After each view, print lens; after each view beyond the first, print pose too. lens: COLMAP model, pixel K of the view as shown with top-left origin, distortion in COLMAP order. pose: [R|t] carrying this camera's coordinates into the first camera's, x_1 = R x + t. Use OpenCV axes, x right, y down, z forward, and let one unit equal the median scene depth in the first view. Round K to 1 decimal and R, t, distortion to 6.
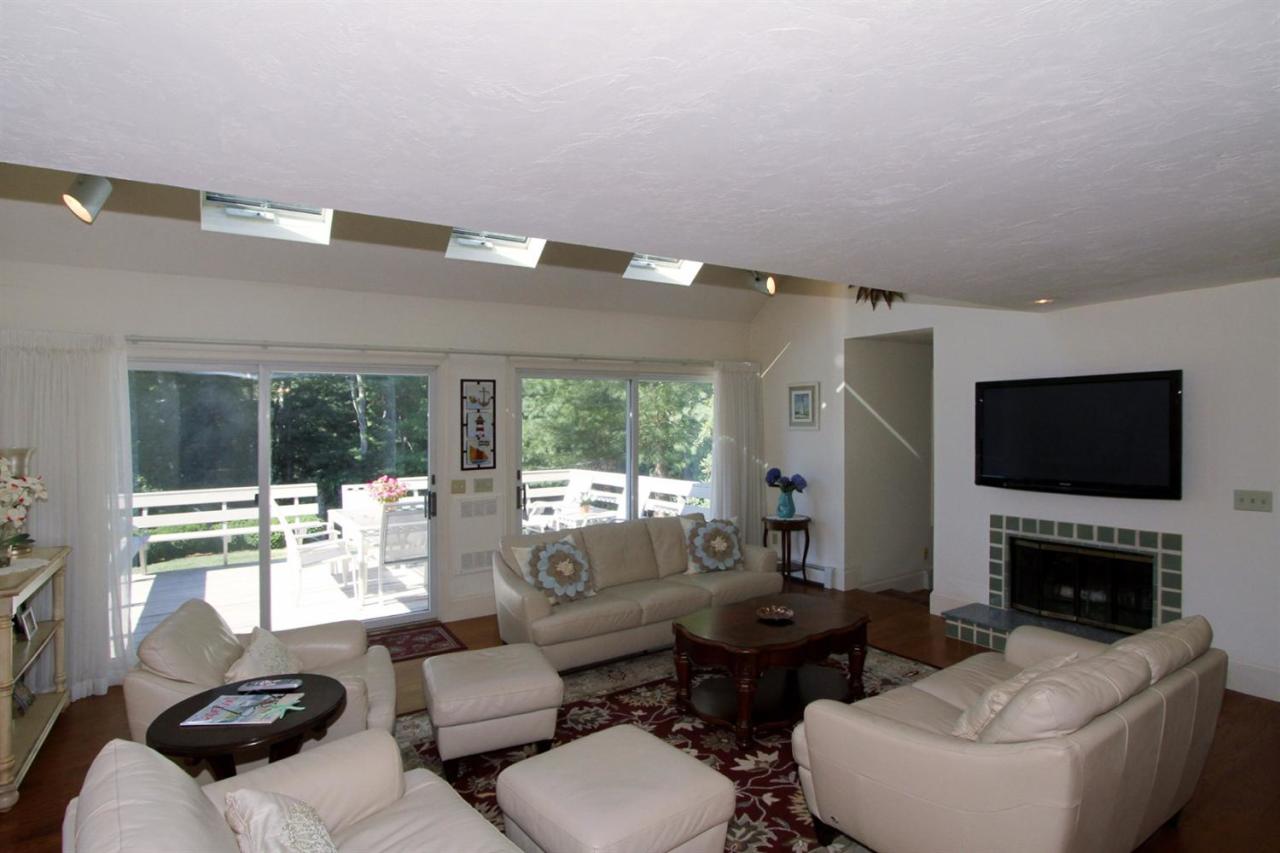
lens RADIAL K [[650.3, 0, 649.5], [0, 650.3, 420.5], [0, 0, 1]] dist [-0.042621, 0.000234]
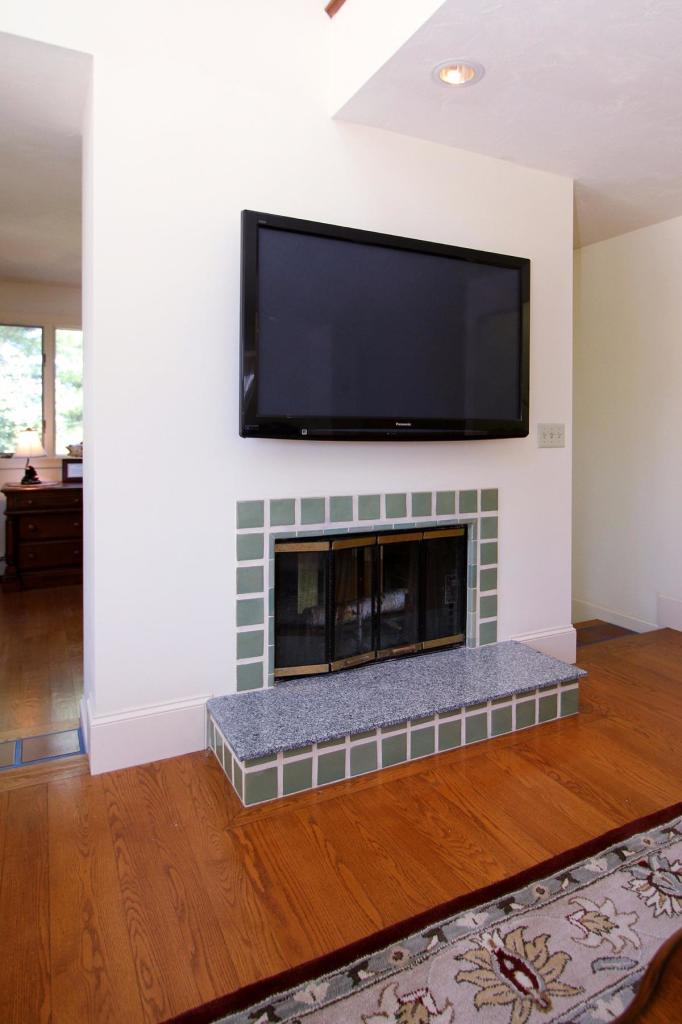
lens RADIAL K [[653.7, 0, 374.4], [0, 653.7, 439.4], [0, 0, 1]] dist [-0.007400, -0.001341]
pose [[0.094022, -0.004367, 0.995561, 0.059858], [-0.008366, 0.999952, 0.005176, 0.098710], [-0.995535, -0.008816, 0.093981, 0.868200]]
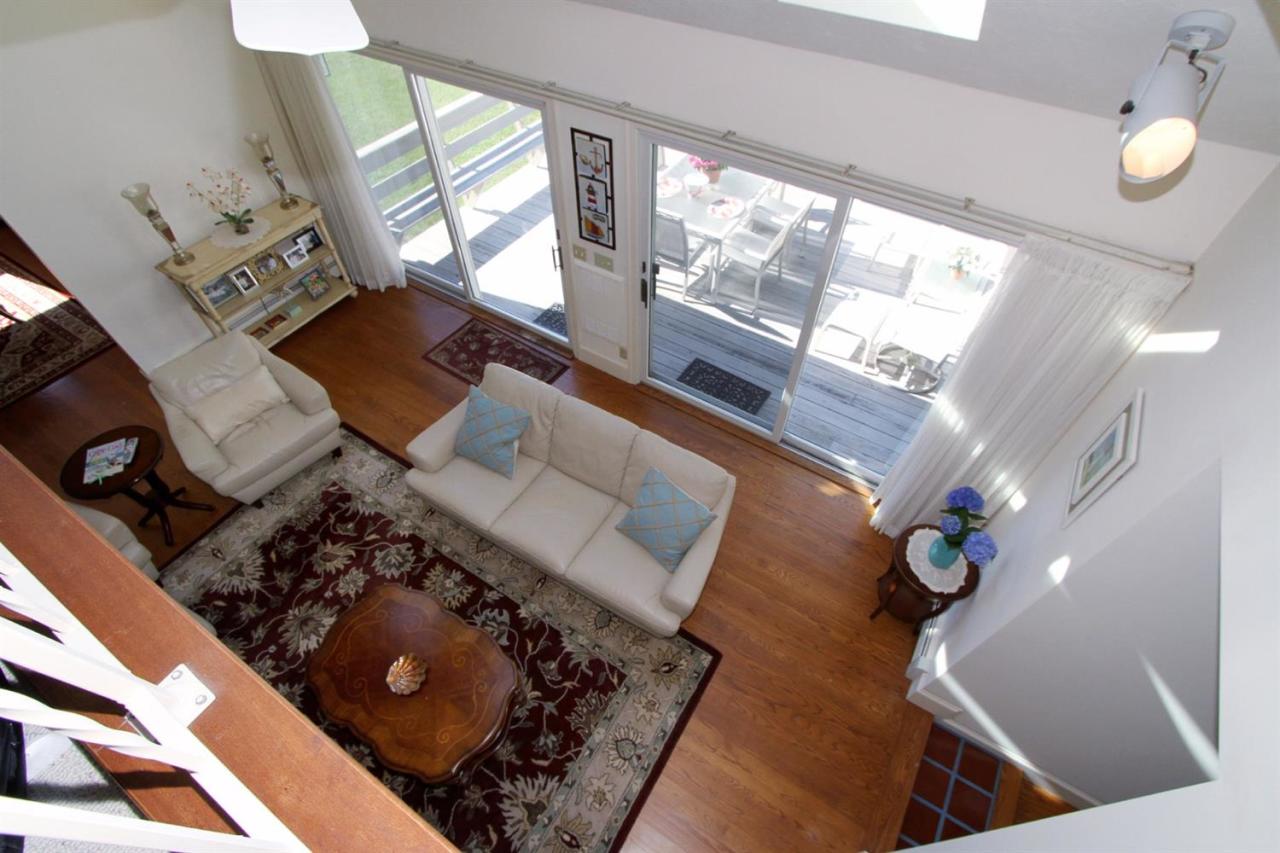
lens RADIAL K [[614.3, 0, 644.3], [0, 614.3, 435.4], [0, 0, 1]] dist [-0.012311, -0.000316]
pose [[0.417547, 0.704899, -0.573386, 0.435305], [-0.002595, 0.631950, 0.775005, -0.427834], [0.908651, -0.322113, 0.265698, 0.869066]]
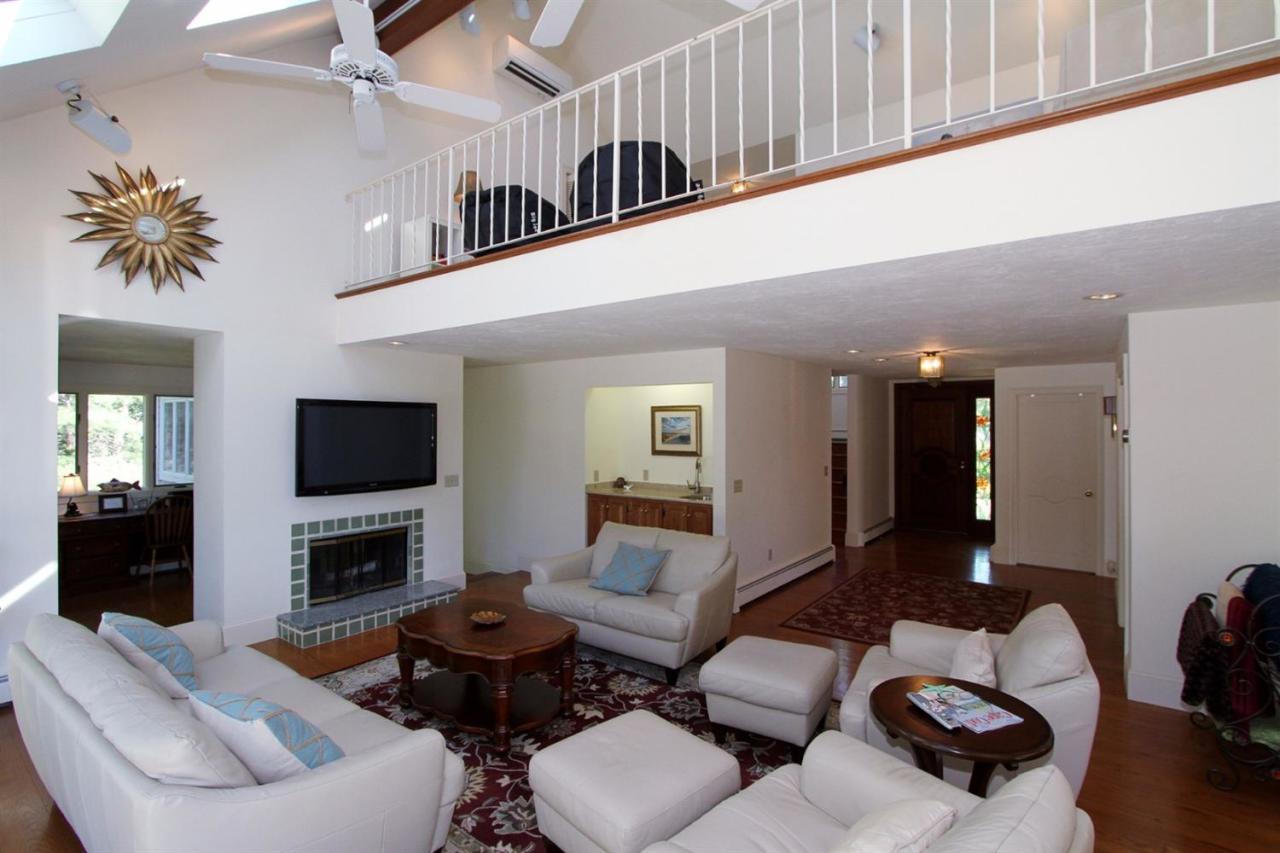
lens RADIAL K [[614.3, 0, 646.2], [0, 614.3, 421.3], [0, 0, 1]] dist [-0.012311, -0.000316]
pose [[-0.340608, 0.015976, 0.940070, -0.622968], [-0.000082, 0.999855, -0.017021, -0.005969], [-0.940205, -0.005875, -0.340557, 0.809016]]
